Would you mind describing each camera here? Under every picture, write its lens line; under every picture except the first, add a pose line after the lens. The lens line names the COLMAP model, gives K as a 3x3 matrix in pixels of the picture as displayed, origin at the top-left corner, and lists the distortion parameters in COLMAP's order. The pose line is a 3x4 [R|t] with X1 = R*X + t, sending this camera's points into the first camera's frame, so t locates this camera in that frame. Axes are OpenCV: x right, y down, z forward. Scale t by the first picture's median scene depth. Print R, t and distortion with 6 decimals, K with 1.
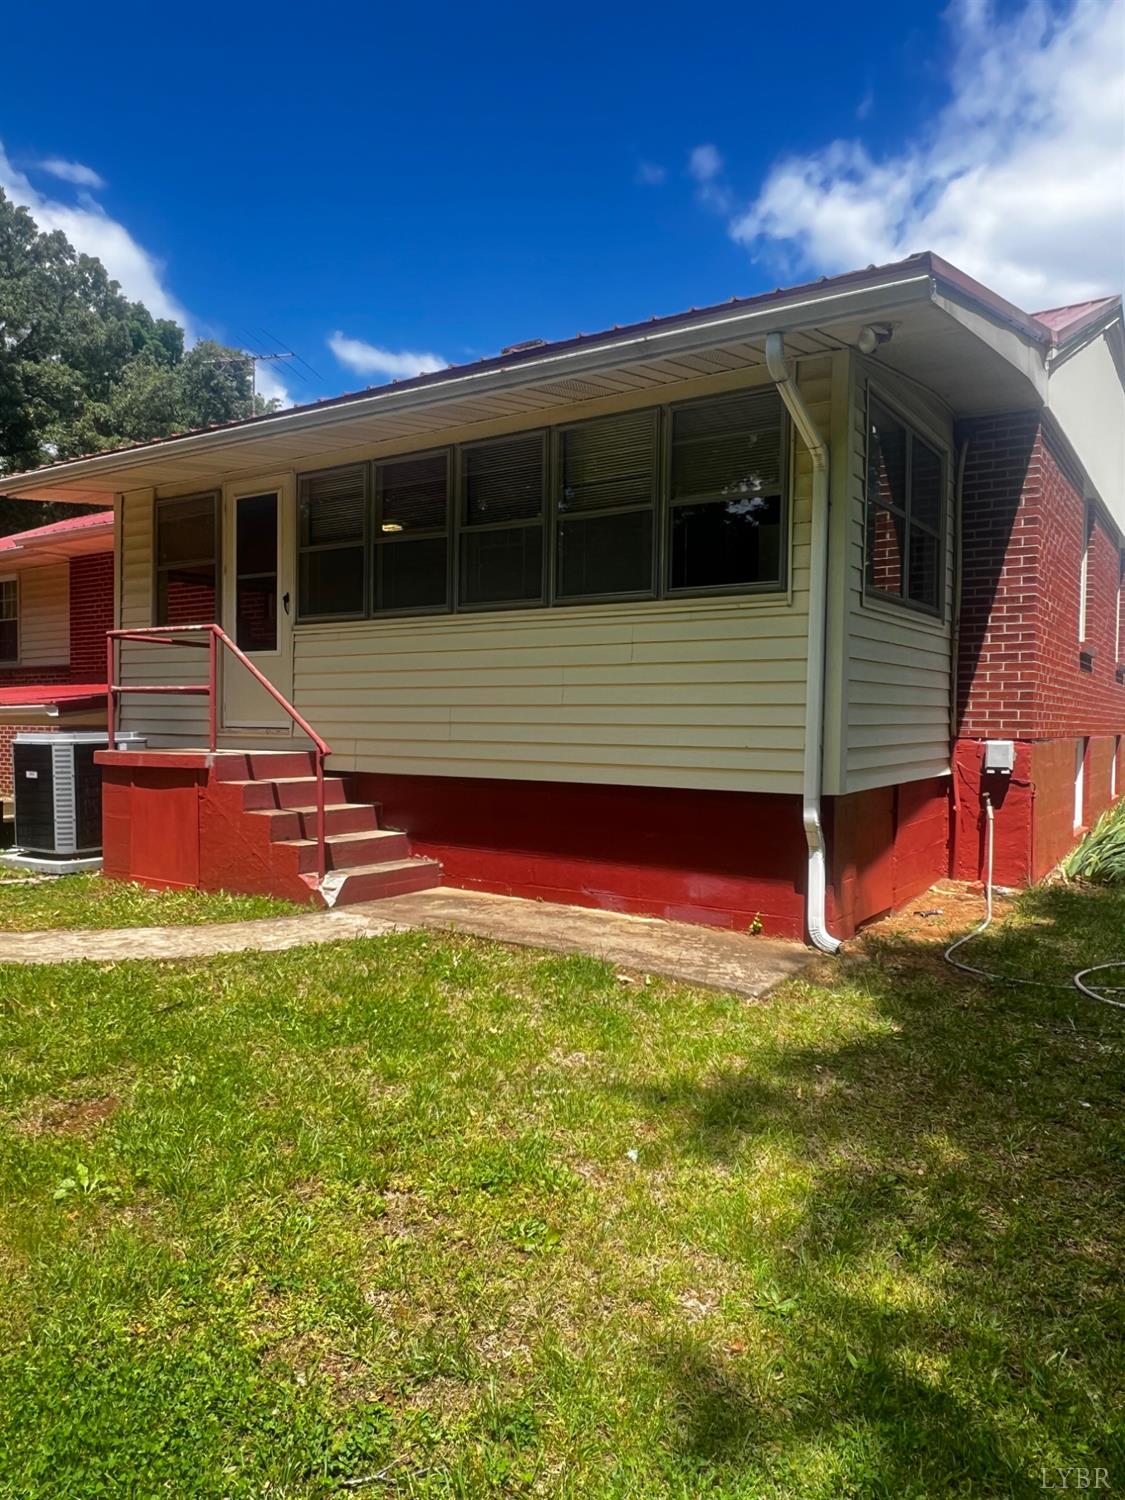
lens RADIAL K [[1021.7, 0, 561.4], [0, 1021.7, 752.5], [0, 0, 1]] dist [0.006808, 0.006752]
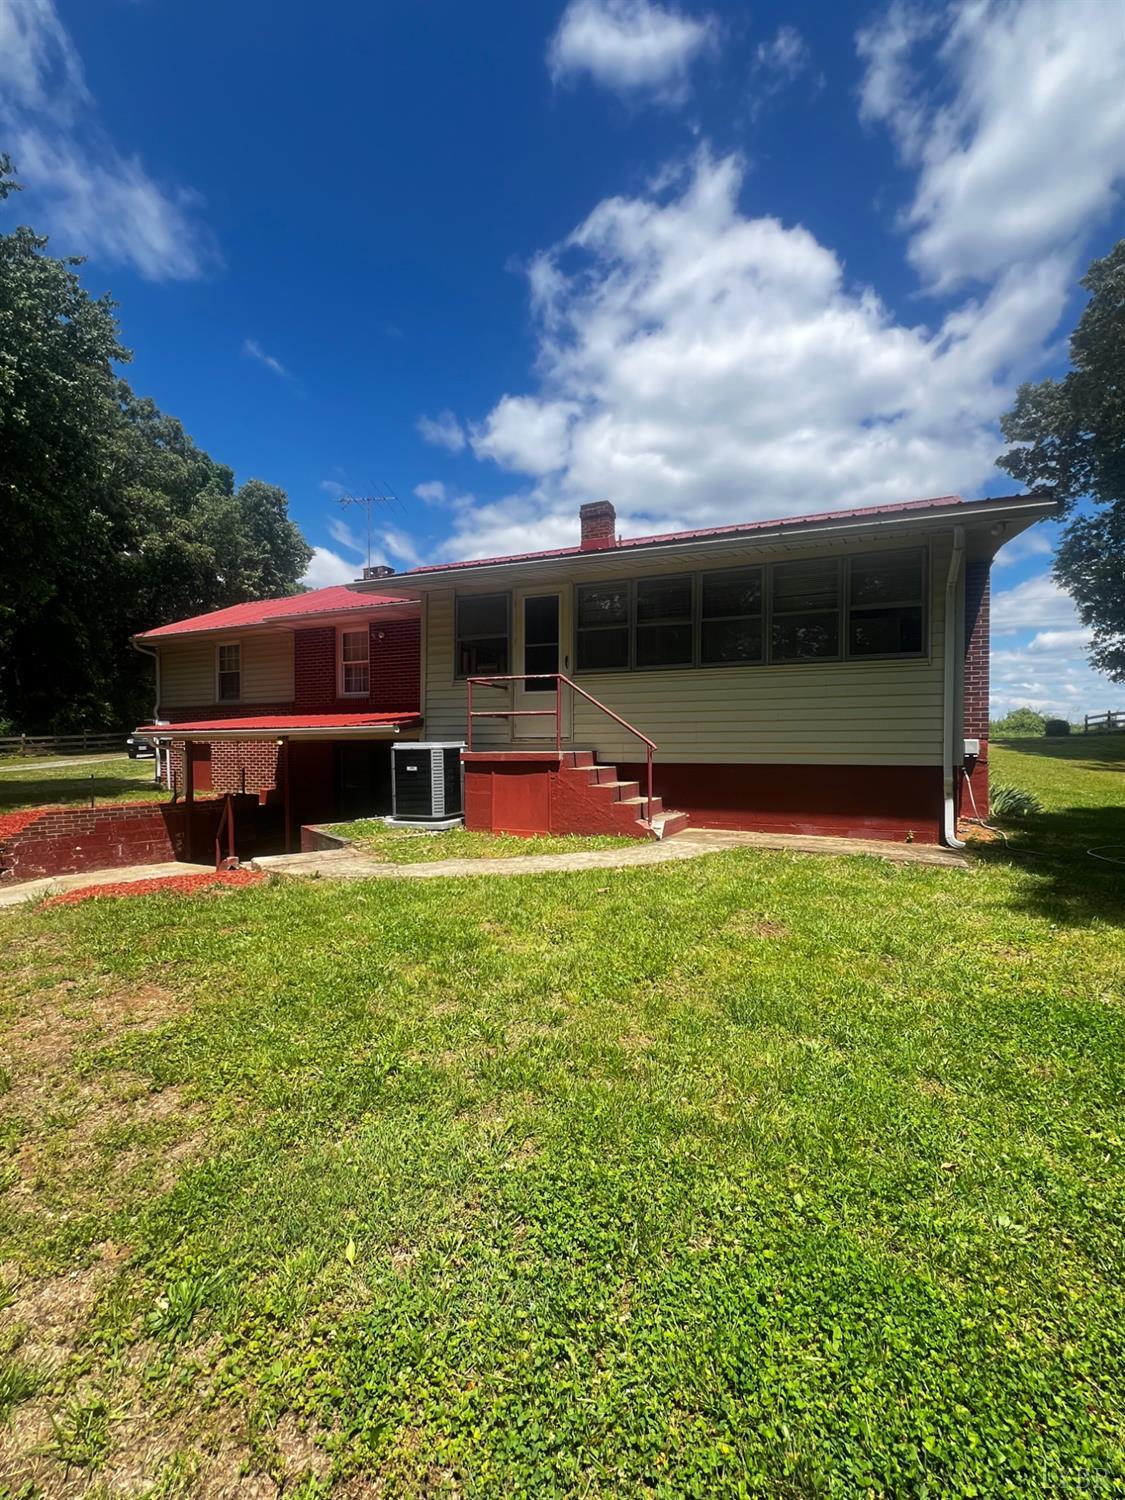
lens RADIAL K [[683.3, 0, 563.6], [0, 683.3, 747.3], [0, 0, 1]] dist [0.009795, -0.000101]
pose [[0.984576, -0.013446, 0.174442, -0.476809], [0.017556, 0.999603, -0.022039, 0.016646], [-0.174077, 0.024761, 0.984421, -0.085319]]
